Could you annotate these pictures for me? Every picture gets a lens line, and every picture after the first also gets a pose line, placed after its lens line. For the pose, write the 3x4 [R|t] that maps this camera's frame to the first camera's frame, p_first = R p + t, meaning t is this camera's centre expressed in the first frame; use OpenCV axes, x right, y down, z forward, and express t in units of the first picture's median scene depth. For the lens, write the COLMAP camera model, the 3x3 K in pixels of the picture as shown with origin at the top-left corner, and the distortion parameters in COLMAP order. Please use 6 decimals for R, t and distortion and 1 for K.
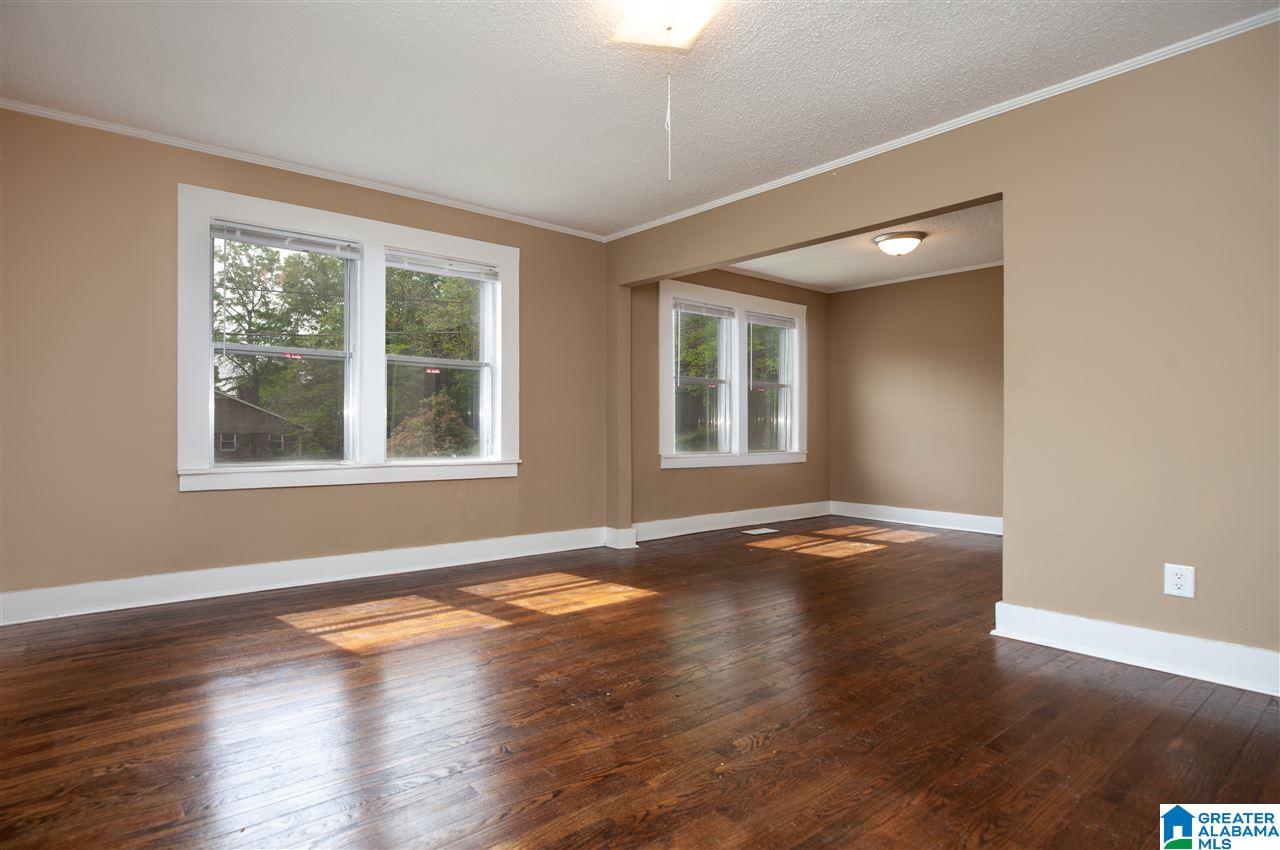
lens RADIAL K [[610.5, 0, 612.2], [0, 610.5, 435.3], [0, 0, 1]] dist [-0.018824, -0.000050]
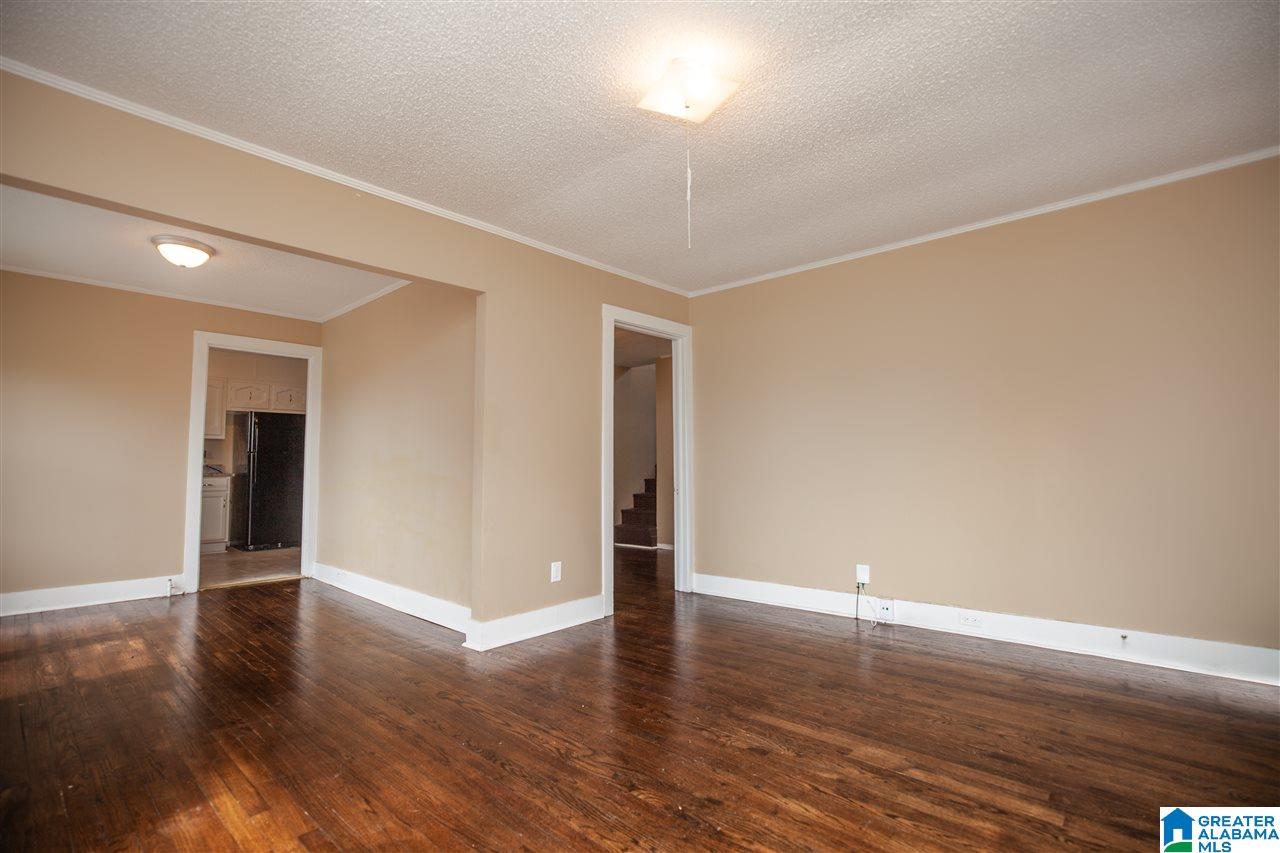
lens RADIAL K [[610.5, 0, 612.2], [0, 610.5, 436.8], [0, 0, 1]] dist [-0.018824, -0.000050]
pose [[-0.098028, 0.046659, 0.994089, -0.768084], [0.011233, 0.998889, -0.045777, -0.051121], [-0.995120, 0.006679, -0.098443, 1.040325]]
